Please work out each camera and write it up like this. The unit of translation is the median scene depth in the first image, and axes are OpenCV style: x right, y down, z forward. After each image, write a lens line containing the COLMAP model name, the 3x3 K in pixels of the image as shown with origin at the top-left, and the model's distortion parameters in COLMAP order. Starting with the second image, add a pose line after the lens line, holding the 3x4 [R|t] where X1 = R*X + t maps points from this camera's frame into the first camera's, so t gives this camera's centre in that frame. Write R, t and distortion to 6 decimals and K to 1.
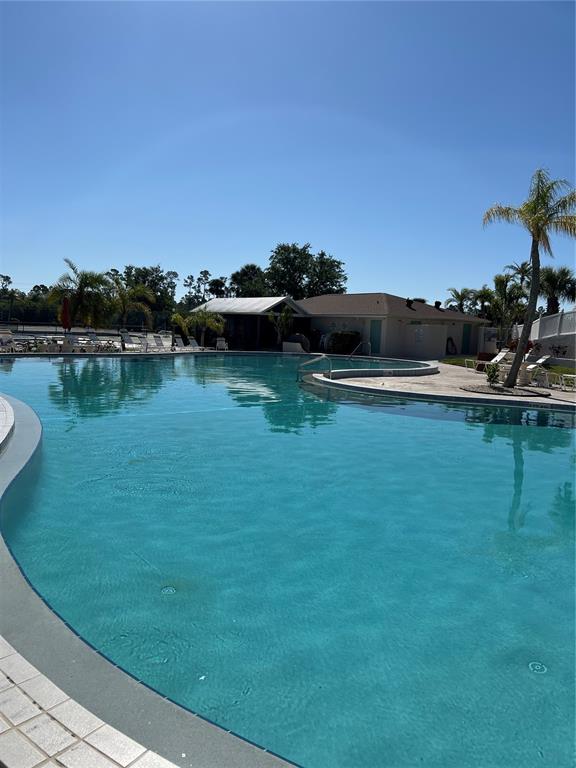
lens RADIAL K [[579.2, 0, 293.5], [0, 579.2, 384.4], [0, 0, 1]] dist [0.042623, -0.034171]
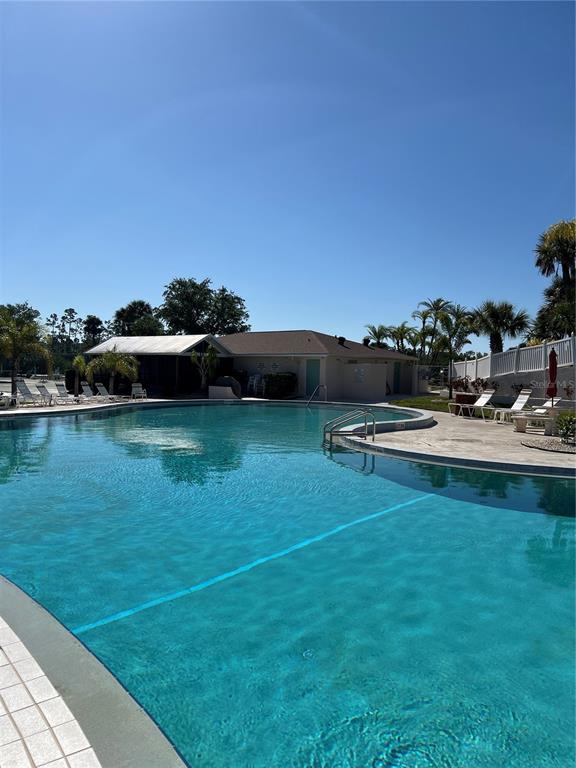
lens RADIAL K [[579.2, 0, 283.0], [0, 579.2, 379.9], [0, 0, 1]] dist [0.042623, -0.034171]
pose [[0.978481, -0.023695, 0.204970, -0.065412], [0.038594, 0.996870, -0.068999, -0.013908], [-0.202694, 0.075424, 0.976333, 0.097749]]
